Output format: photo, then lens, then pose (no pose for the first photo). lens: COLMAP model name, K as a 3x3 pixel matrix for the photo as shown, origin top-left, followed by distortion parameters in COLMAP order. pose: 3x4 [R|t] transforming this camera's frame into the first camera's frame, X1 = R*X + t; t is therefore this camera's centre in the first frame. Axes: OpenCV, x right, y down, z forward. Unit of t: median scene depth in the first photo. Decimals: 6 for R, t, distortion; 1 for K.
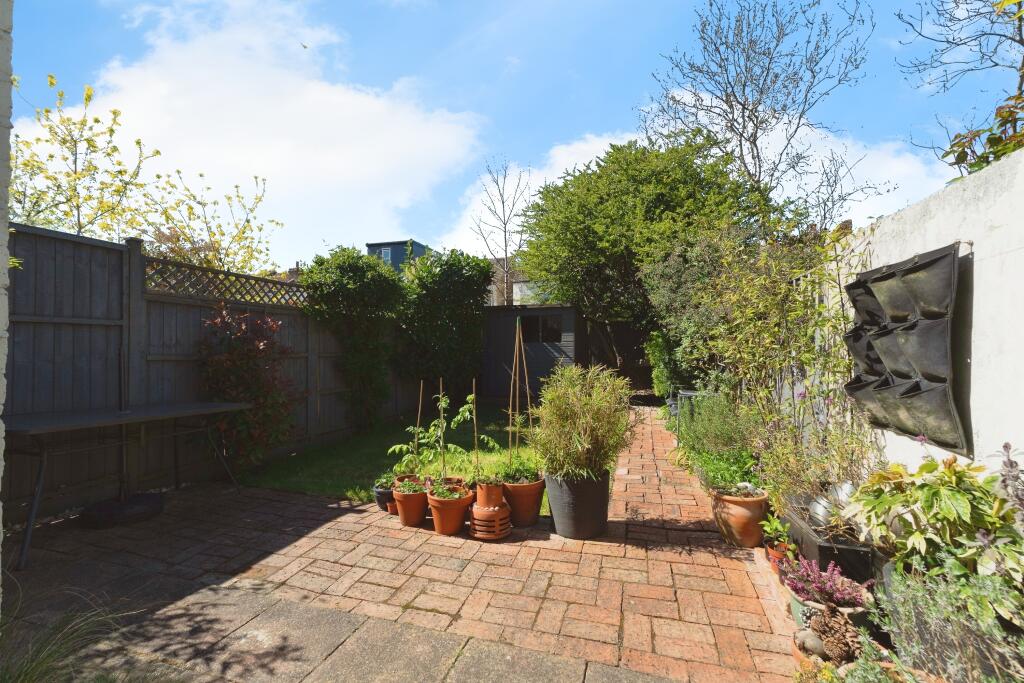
lens RADIAL K [[437.6, 0, 512.6], [0, 437.6, 349.0], [0, 0, 1]] dist [0.002538, 0.000140]
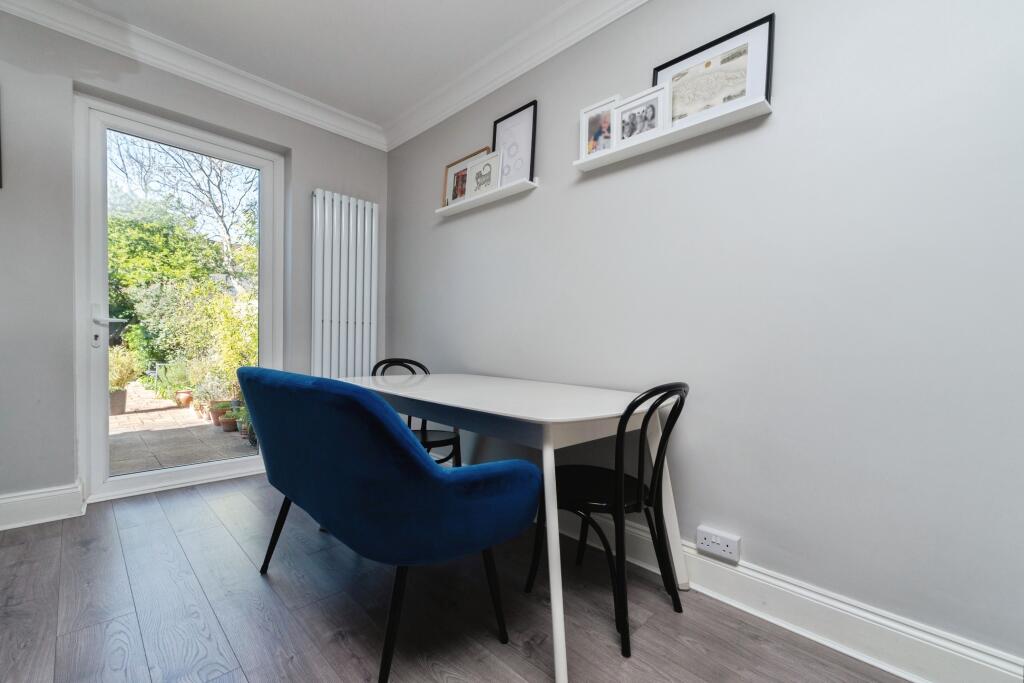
lens RADIAL K [[437.6, 0, 511.9], [0, 437.6, 348.4], [0, 0, 1]] dist [0.002538, 0.000140]
pose [[0.493503, -0.008990, 0.869698, -0.428159], [-0.018172, 0.999622, 0.020644, -0.021210], [-0.869554, -0.025992, 0.493153, -1.057891]]
